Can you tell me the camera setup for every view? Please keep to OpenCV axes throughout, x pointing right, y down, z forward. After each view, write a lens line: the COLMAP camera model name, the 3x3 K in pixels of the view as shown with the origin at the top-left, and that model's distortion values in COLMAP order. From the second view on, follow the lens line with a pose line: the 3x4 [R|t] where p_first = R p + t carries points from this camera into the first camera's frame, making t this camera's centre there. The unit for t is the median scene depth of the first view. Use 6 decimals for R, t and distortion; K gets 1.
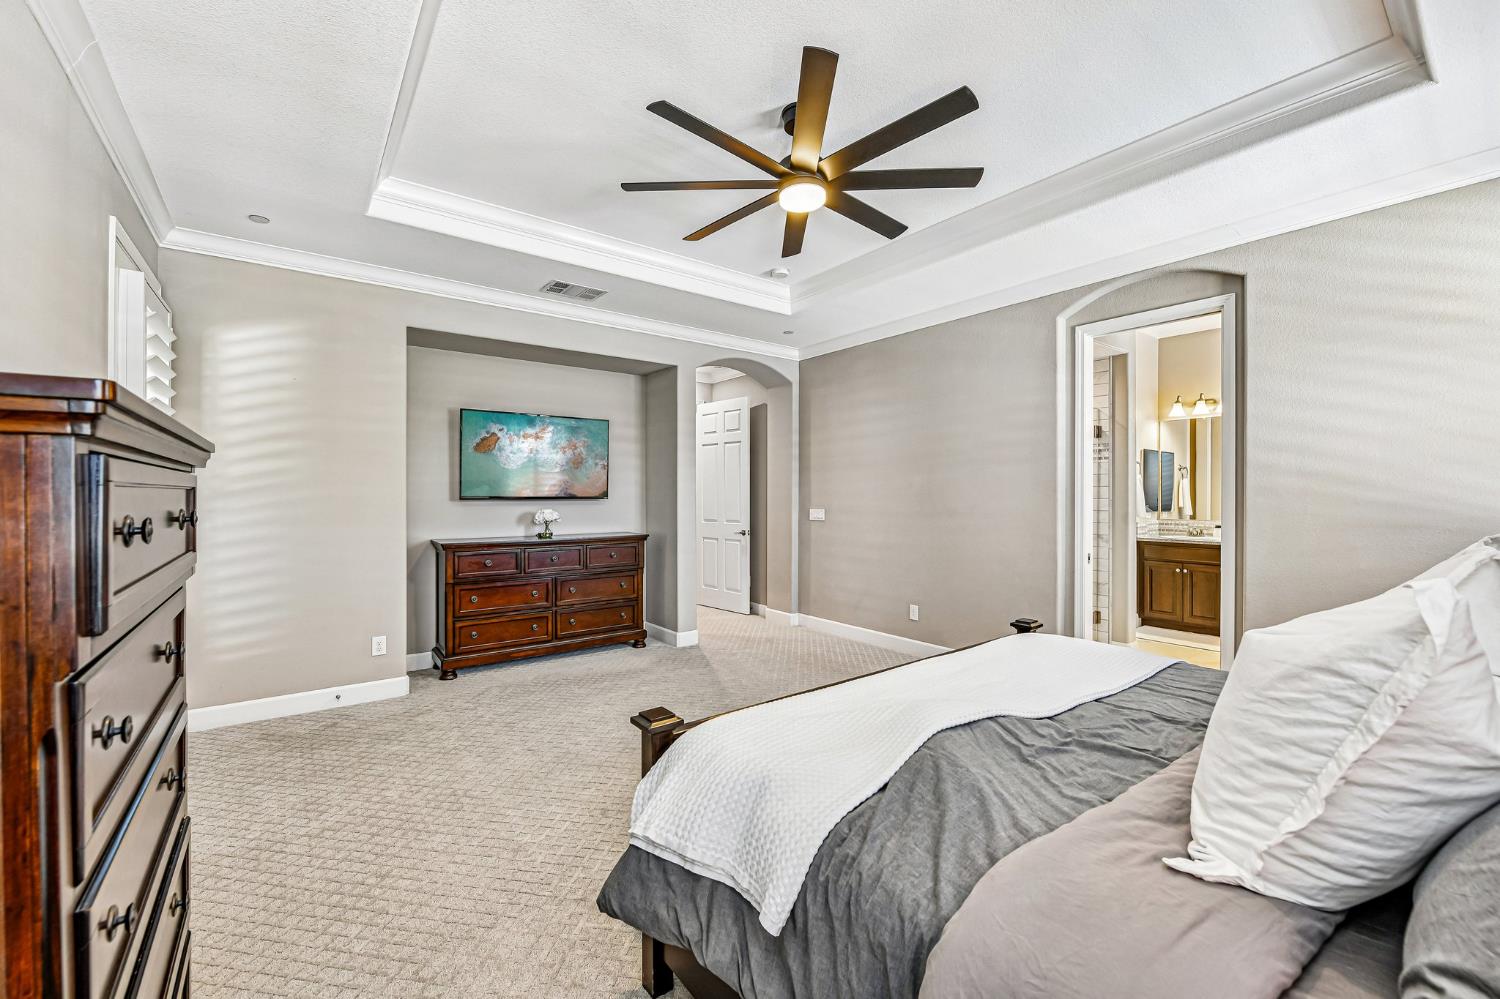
lens RADIAL K [[606.4, 0, 760.3], [0, 606.4, 492.5], [0, 0, 1]] dist [-0.008119, -0.000801]
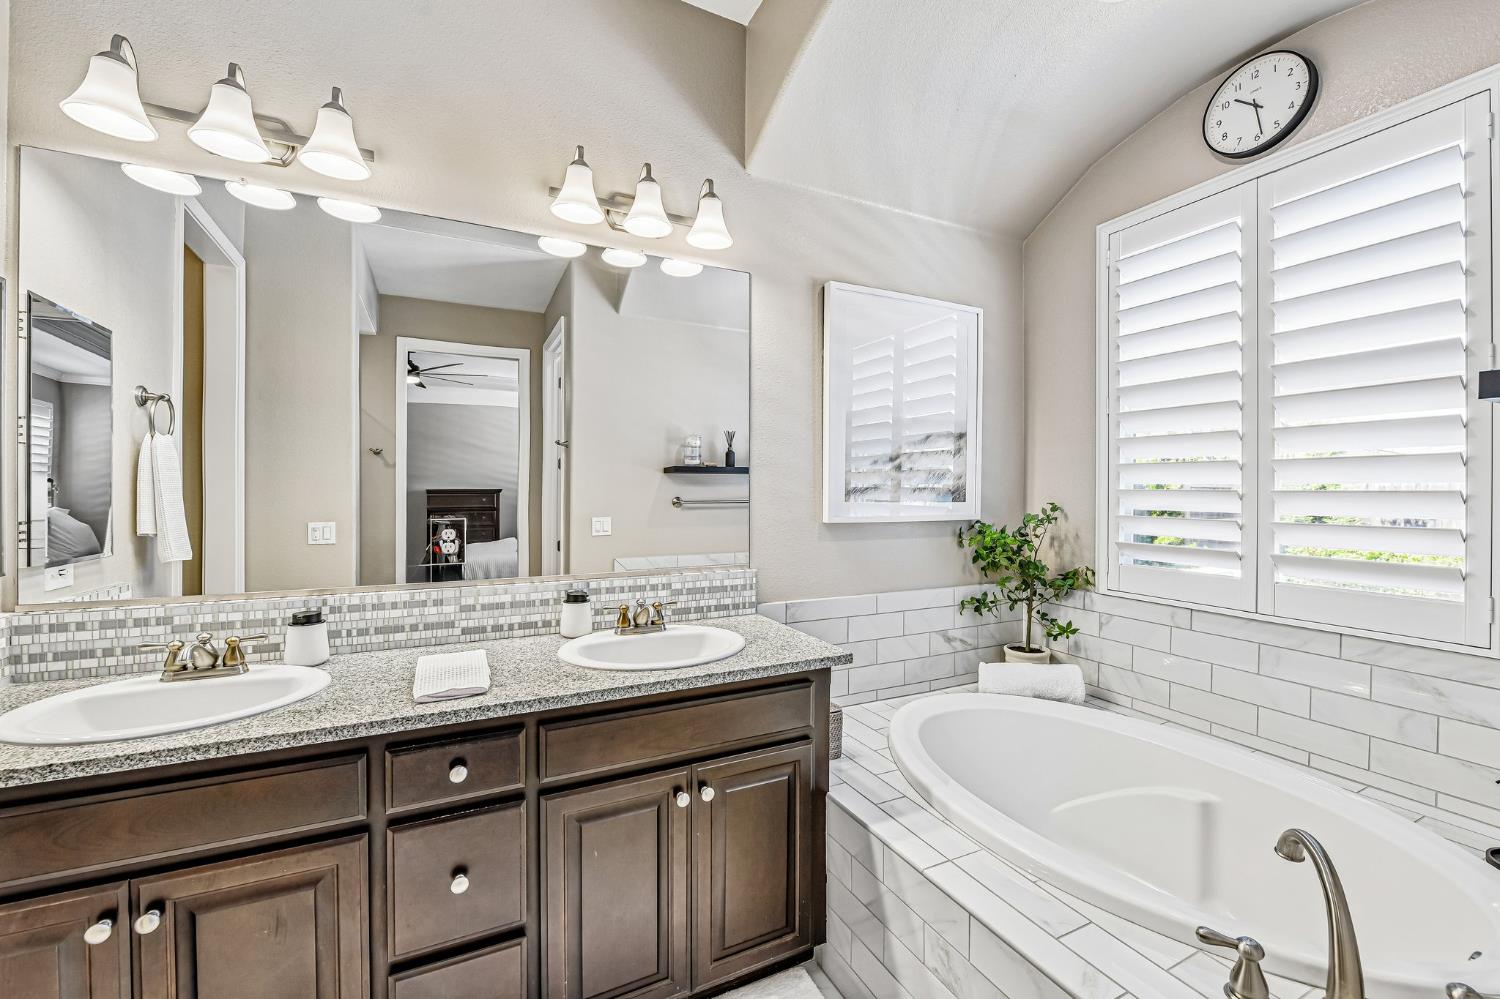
lens RADIAL K [[606.4, 0, 755.9], [0, 606.4, 490.7], [0, 0, 1]] dist [-0.008119, -0.000801]
pose [[0.198443, -0.006809, 0.980089, 0.485625], [0.002660, 0.999976, 0.006408, 0.002606], [-0.980109, 0.001335, 0.198457, 0.675524]]
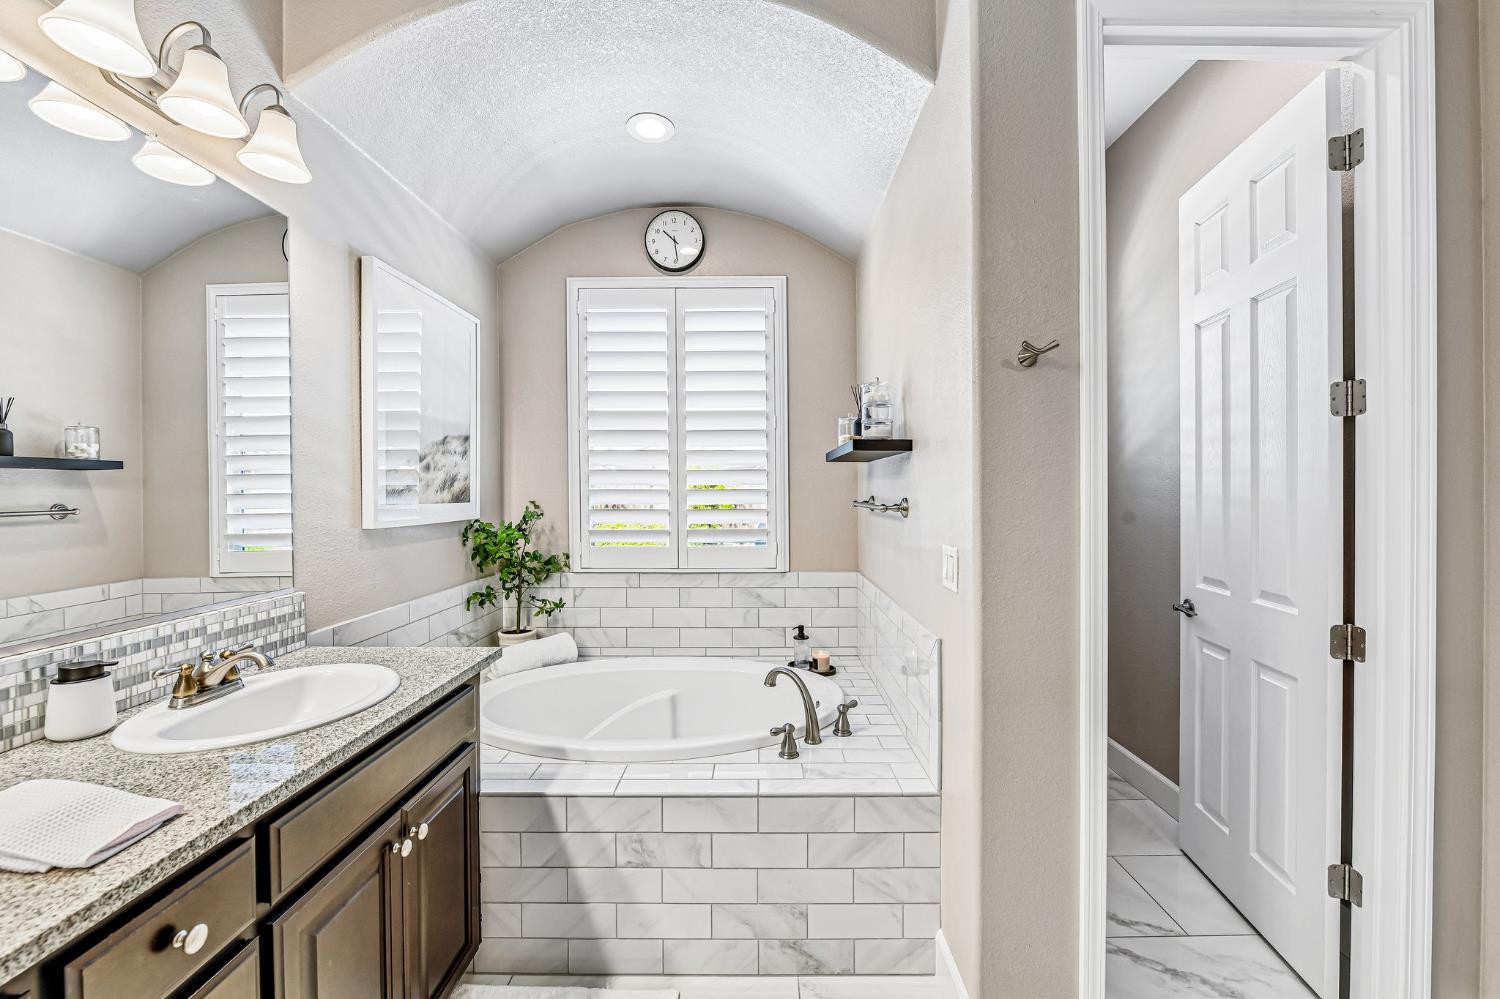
lens RADIAL K [[606.4, 0, 772.6], [0, 606.4, 489.9], [0, 0, 1]] dist [-0.008119, -0.000801]
pose [[-0.799093, -0.002215, 0.601203, 0.488062], [0.002582, 0.999971, 0.007117, 0.002118], [-0.601202, 0.007240, -0.799065, 0.815992]]
